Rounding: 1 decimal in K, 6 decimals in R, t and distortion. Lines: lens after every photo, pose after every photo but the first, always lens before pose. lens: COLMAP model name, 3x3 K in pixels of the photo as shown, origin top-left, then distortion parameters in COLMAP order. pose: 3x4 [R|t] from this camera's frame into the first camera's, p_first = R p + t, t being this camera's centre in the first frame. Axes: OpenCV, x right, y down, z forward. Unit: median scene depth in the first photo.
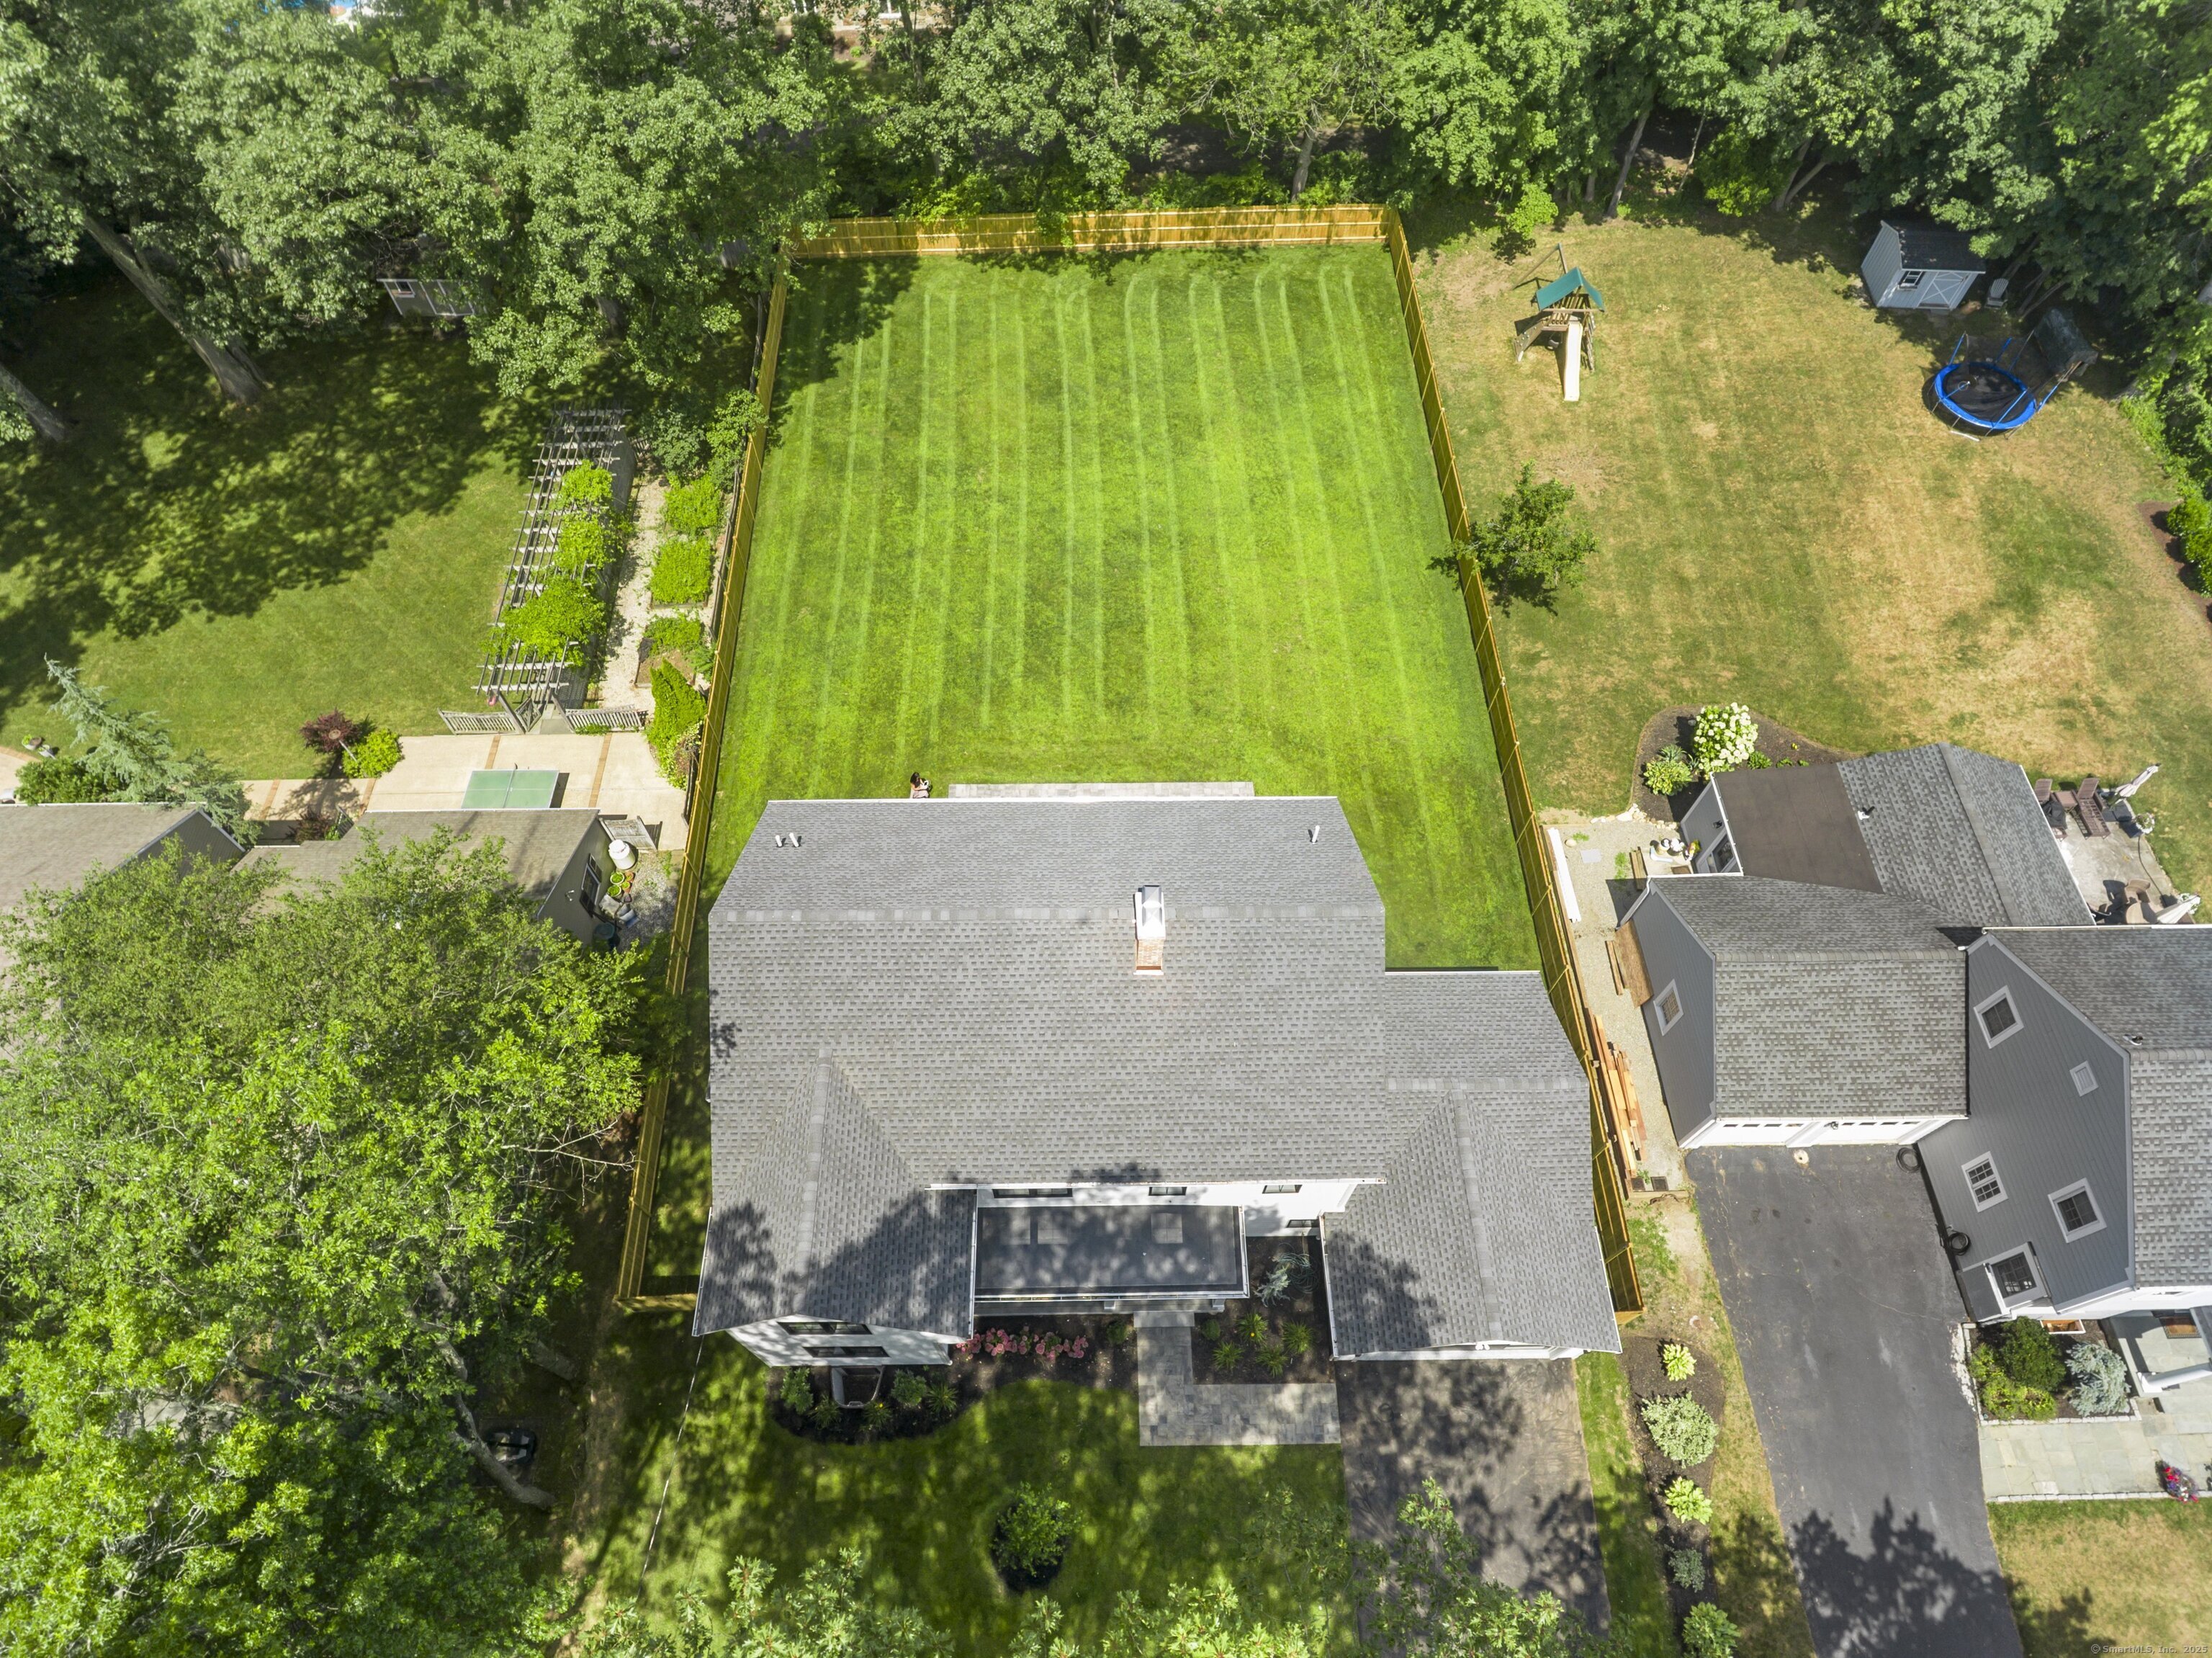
lens RADIAL K [[1299.2, 0, 1103.7], [0, 1299.2, 826.6], [0, 0, 1]] dist [-0.006168, -0.000313]
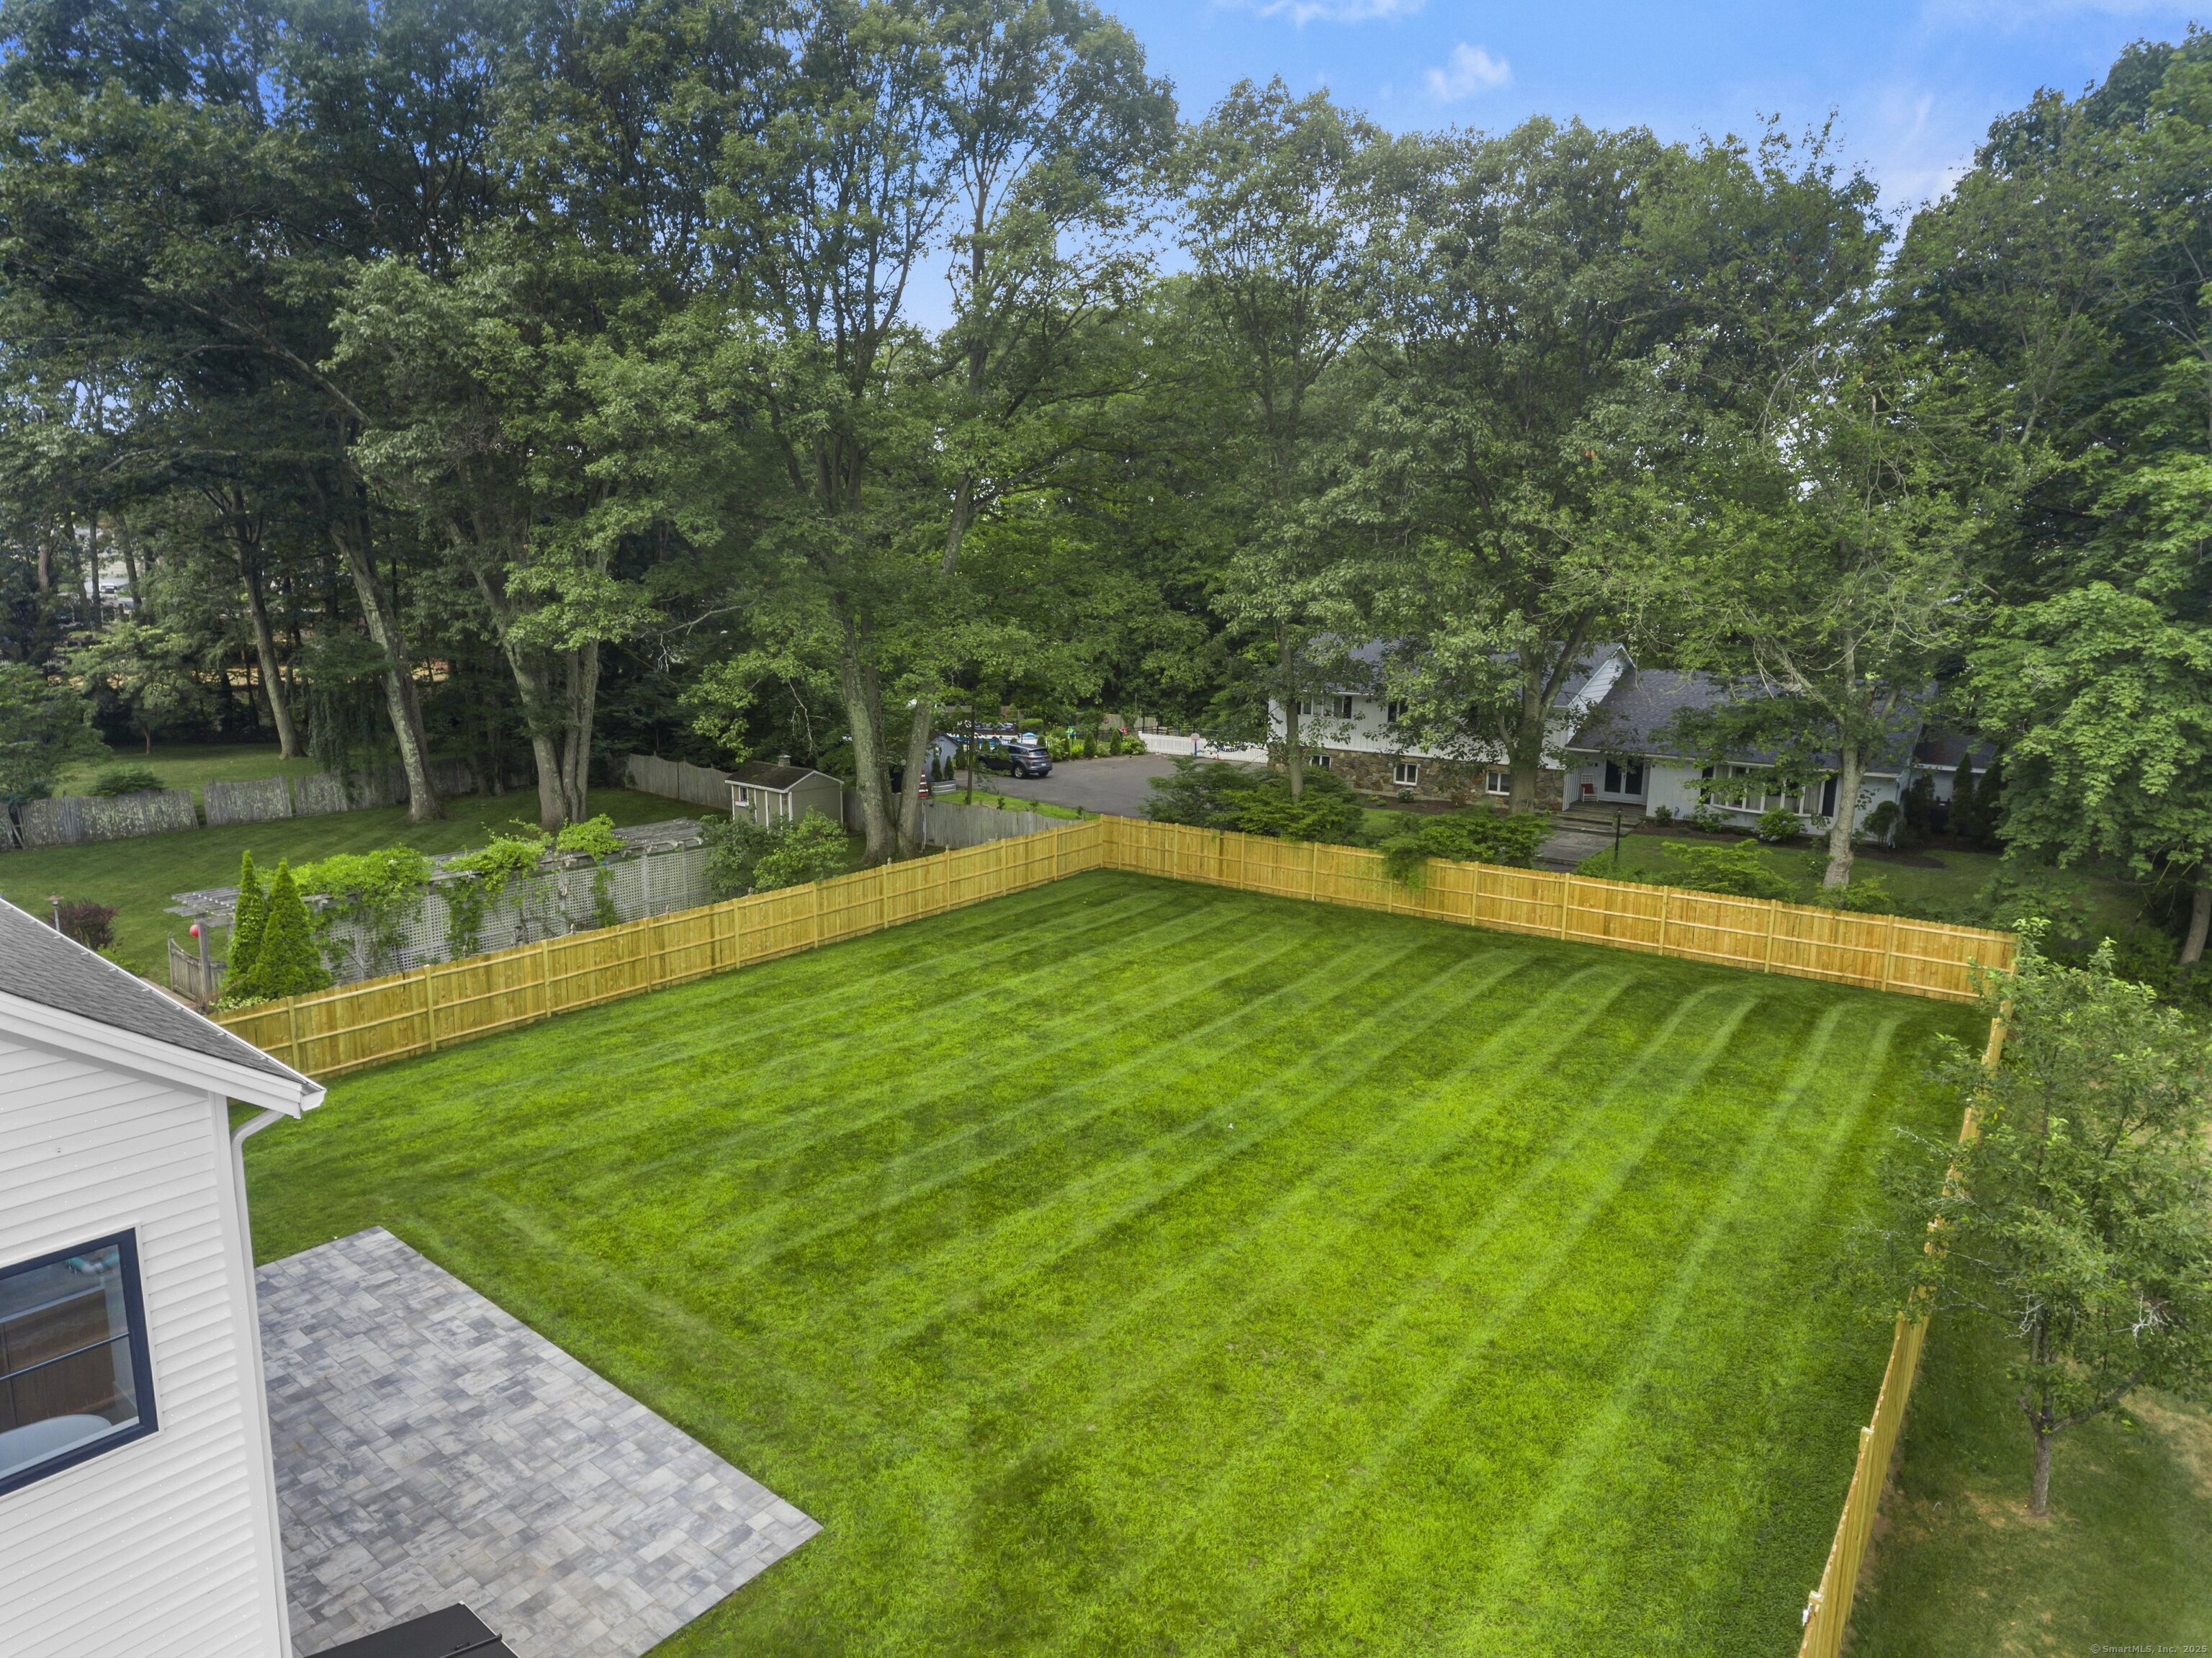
lens RADIAL K [[1299.2, 0, 1105.2], [0, 1299.2, 822.9], [0, 0, 1]] dist [-0.006168, -0.000313]
pose [[0.778576, 0.114300, -0.617054, 0.291469], [-0.542281, 0.617402, -0.569866, 0.000958], [0.315834, 0.778300, 0.542677, 0.630276]]
